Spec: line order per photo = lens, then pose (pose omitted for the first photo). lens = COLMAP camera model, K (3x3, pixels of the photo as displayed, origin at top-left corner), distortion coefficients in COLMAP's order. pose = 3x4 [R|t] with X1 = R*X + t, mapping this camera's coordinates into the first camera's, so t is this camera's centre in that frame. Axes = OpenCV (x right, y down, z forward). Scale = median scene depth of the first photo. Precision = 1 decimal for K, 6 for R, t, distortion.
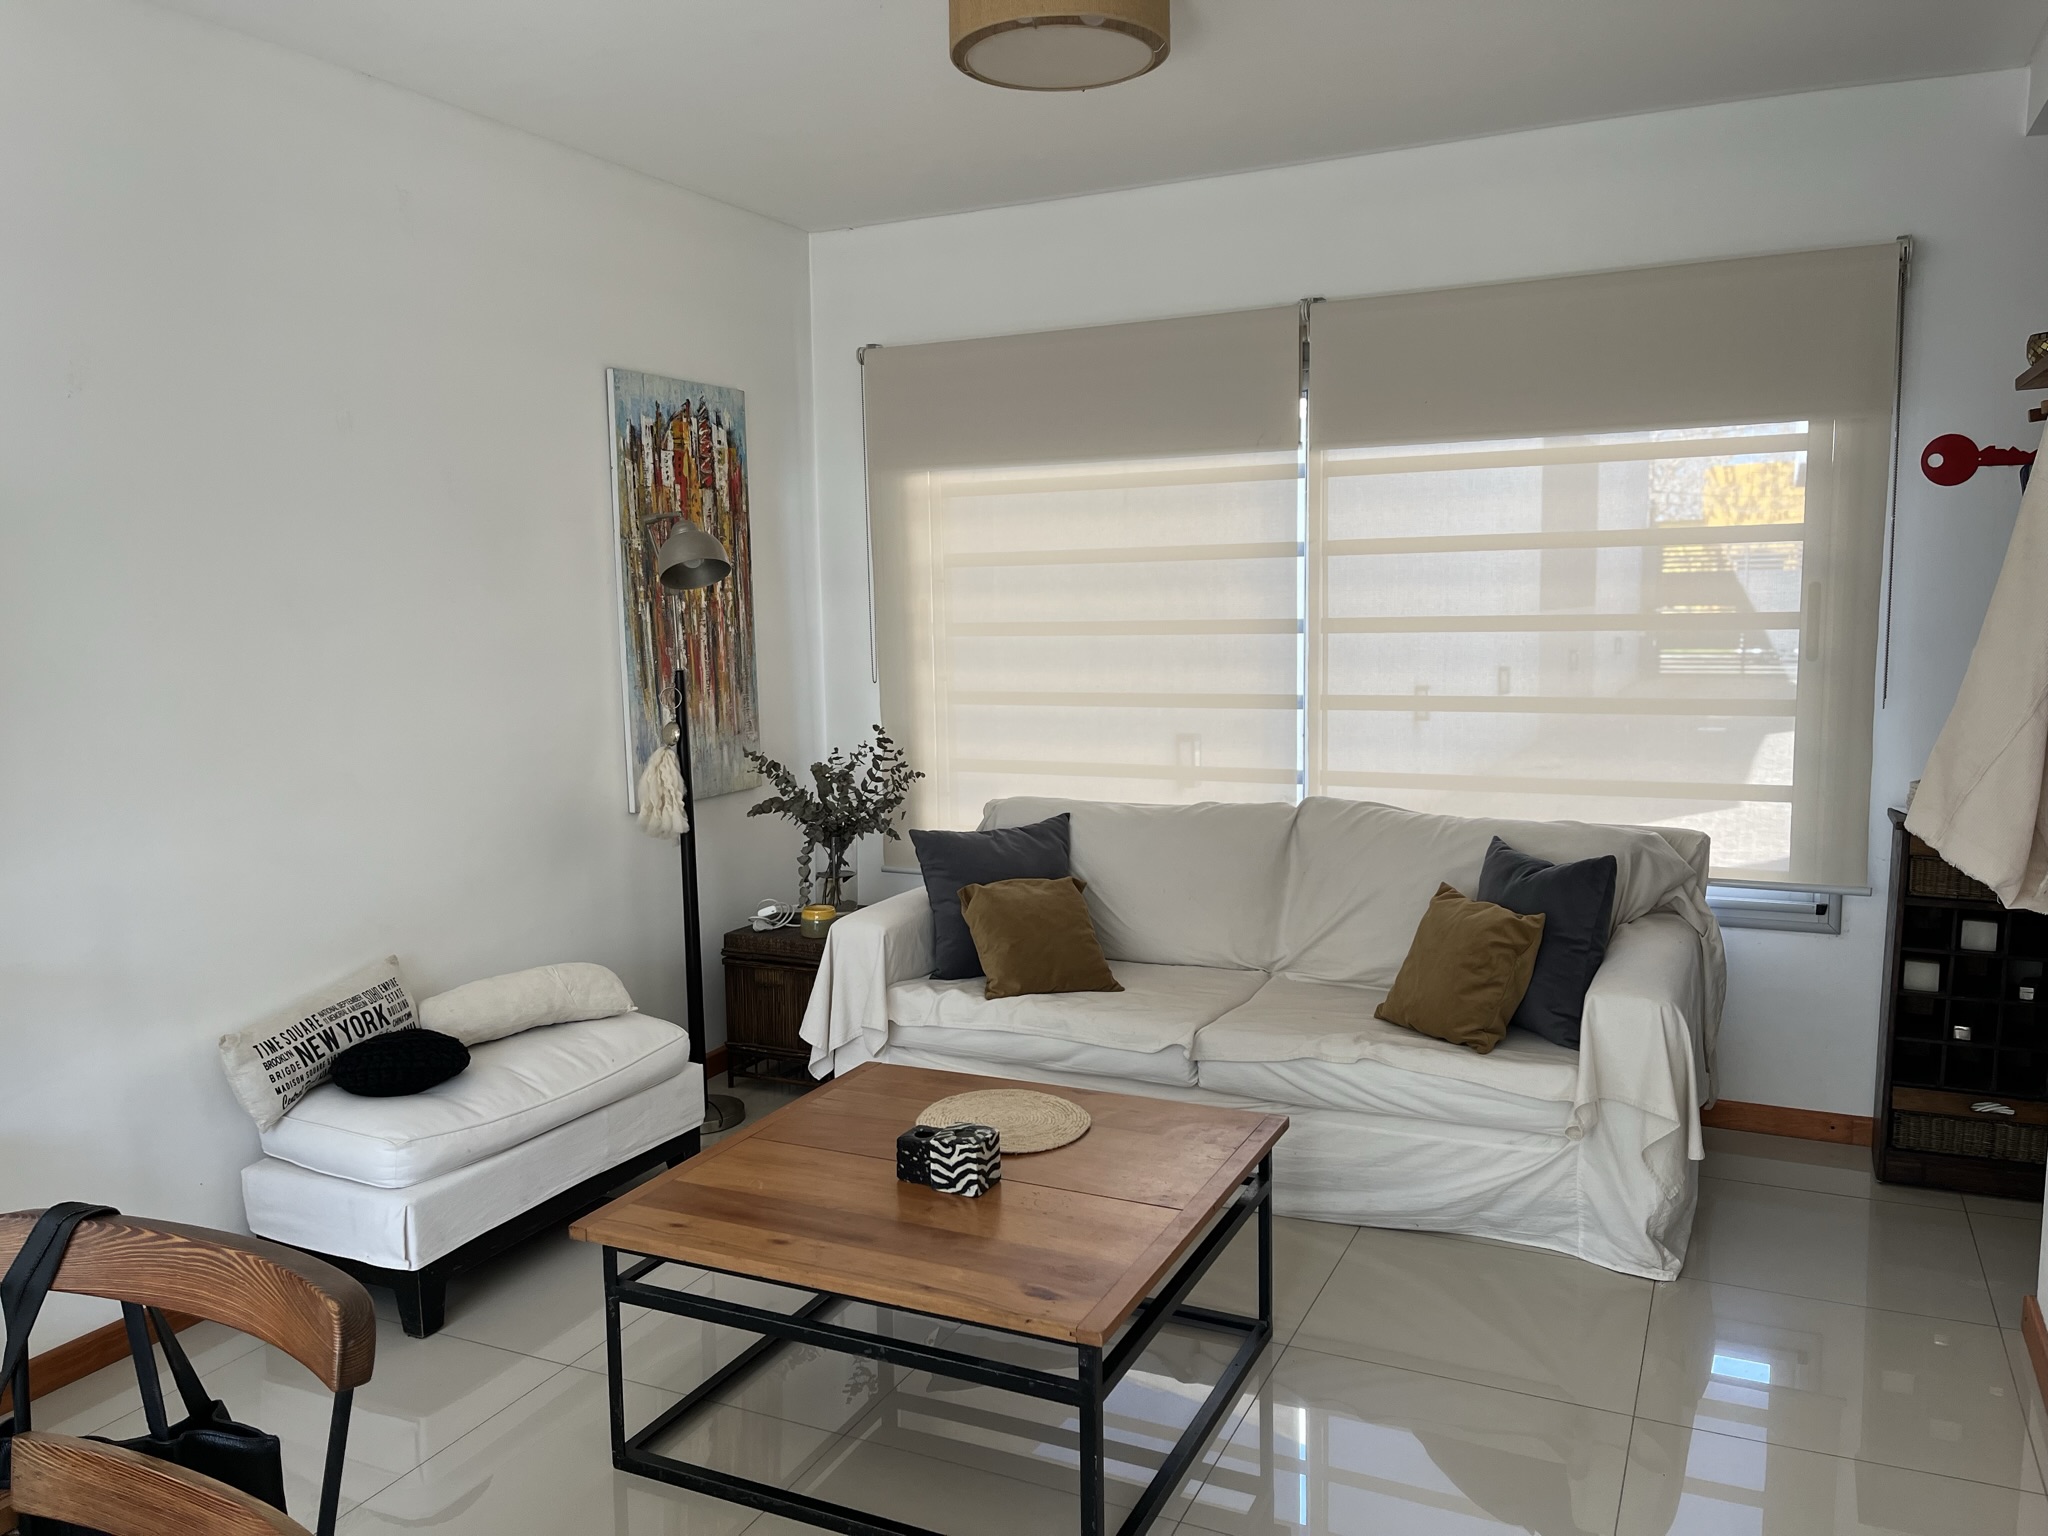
lens RADIAL K [[1529.6, 0, 1024.0], [0, 1529.6, 768.0], [0, 0, 1]] dist [0.068234, -0.068862]
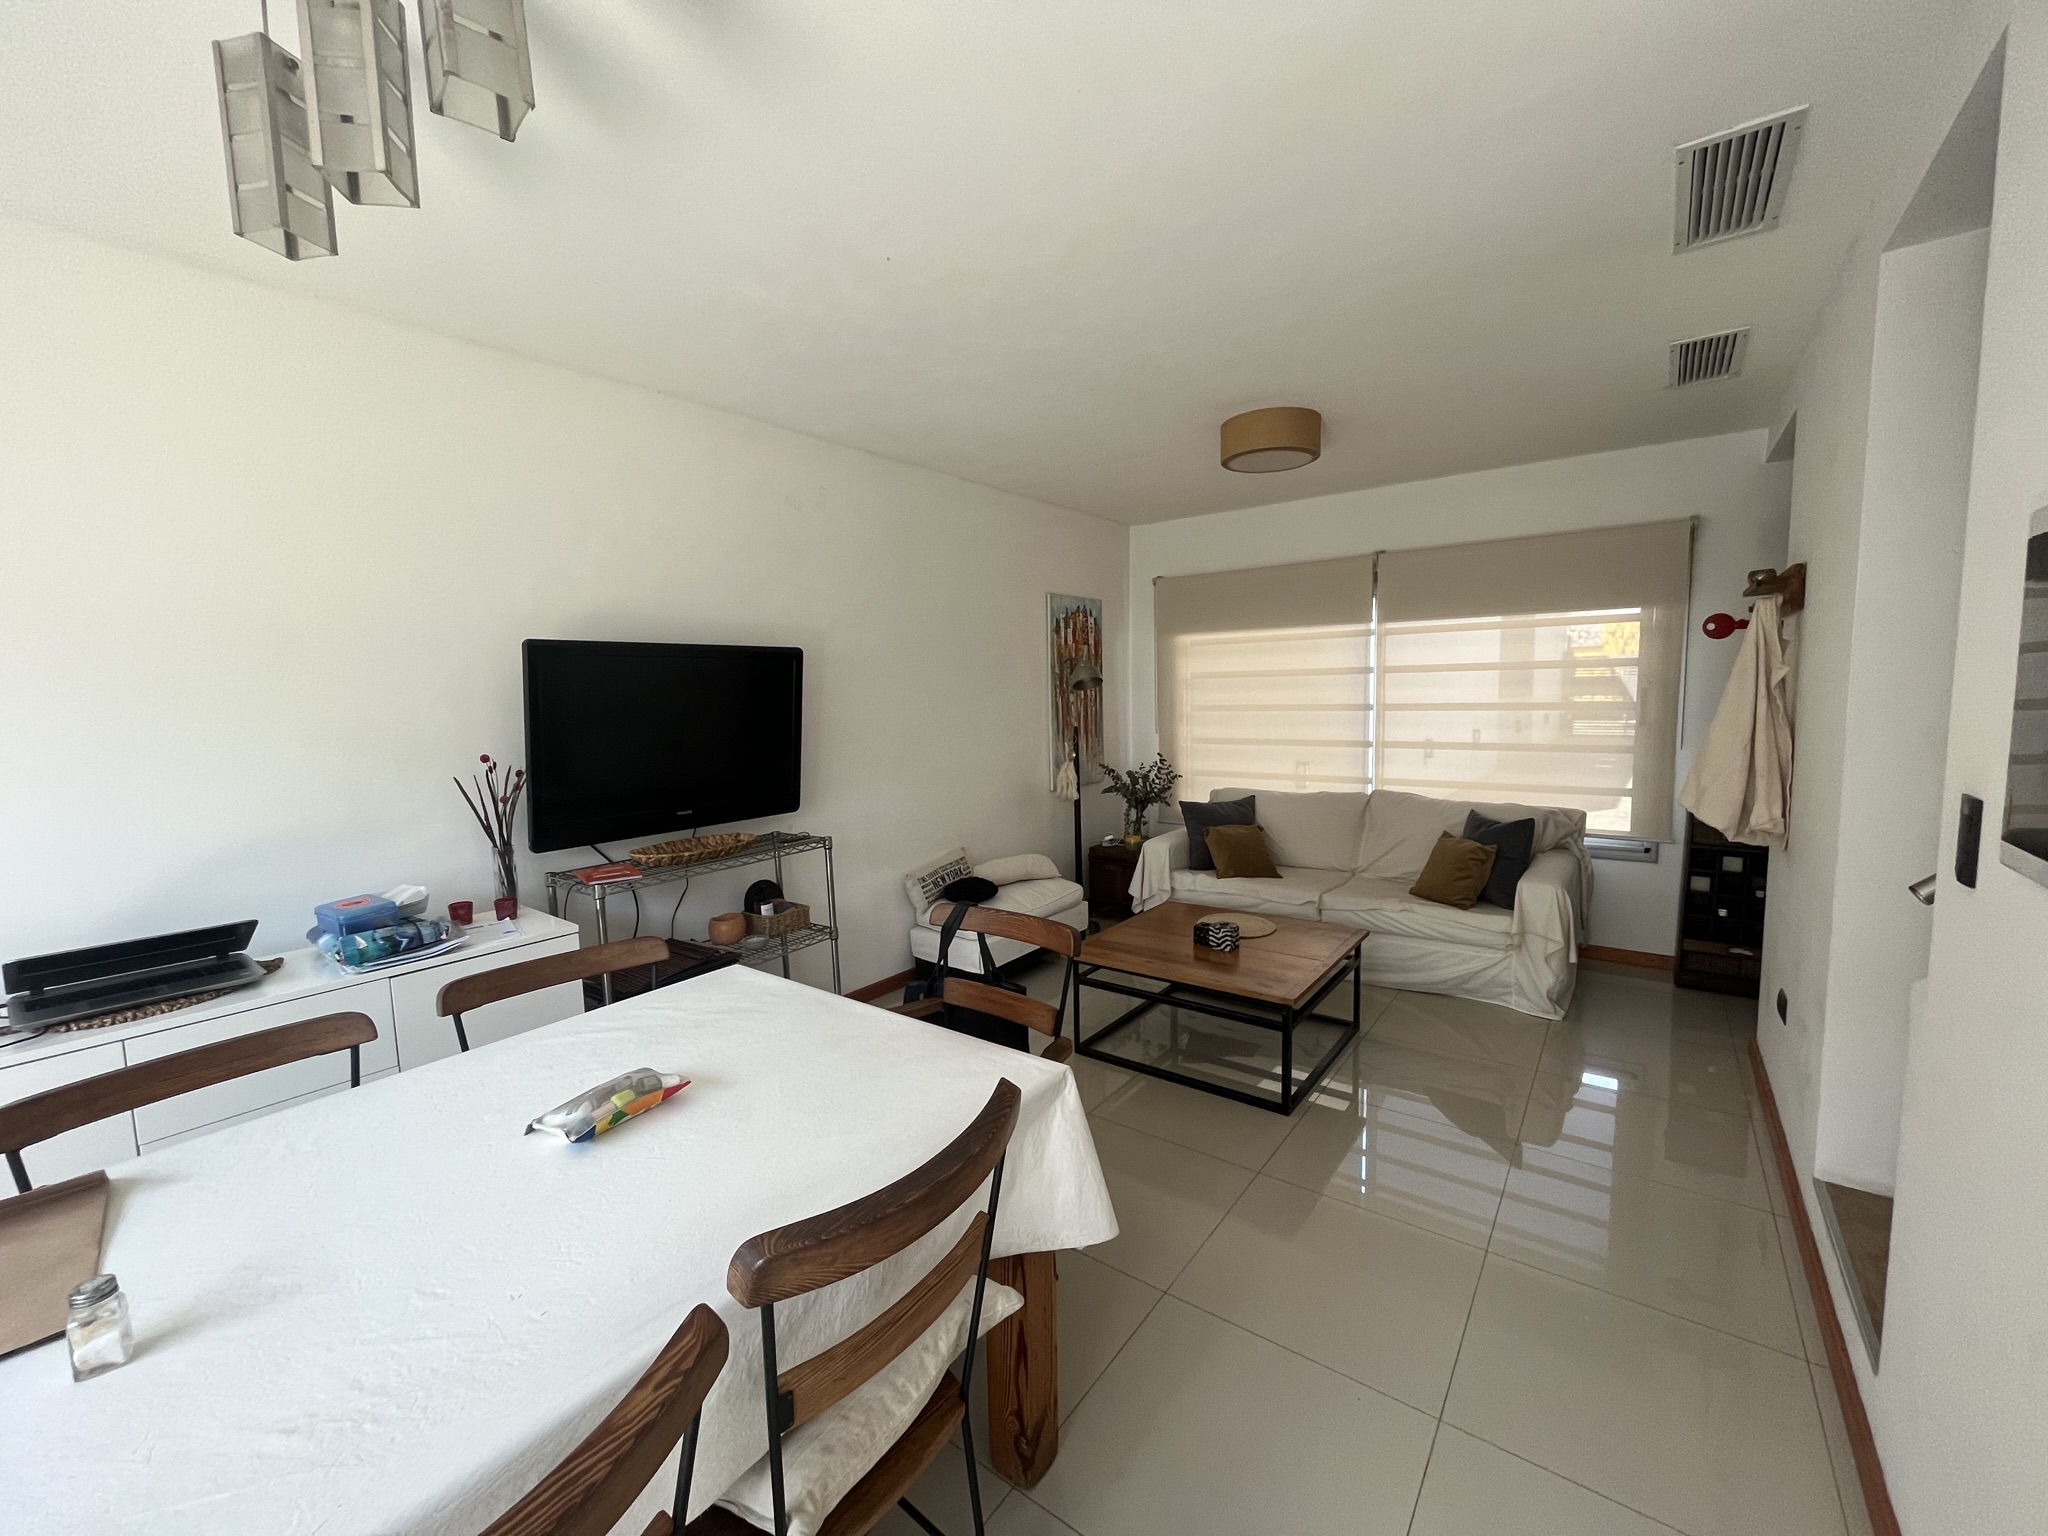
lens RADIAL K [[824.1, 0, 1030.1], [0, 824.1, 763.9], [0, 0, 1]] dist [0.003416, -0.000013]
pose [[0.981082, 0.015664, -0.192958, -0.063801], [-0.019866, 0.999605, -0.019862, 0.017191], [0.192571, 0.023320, 0.981006, -0.204619]]
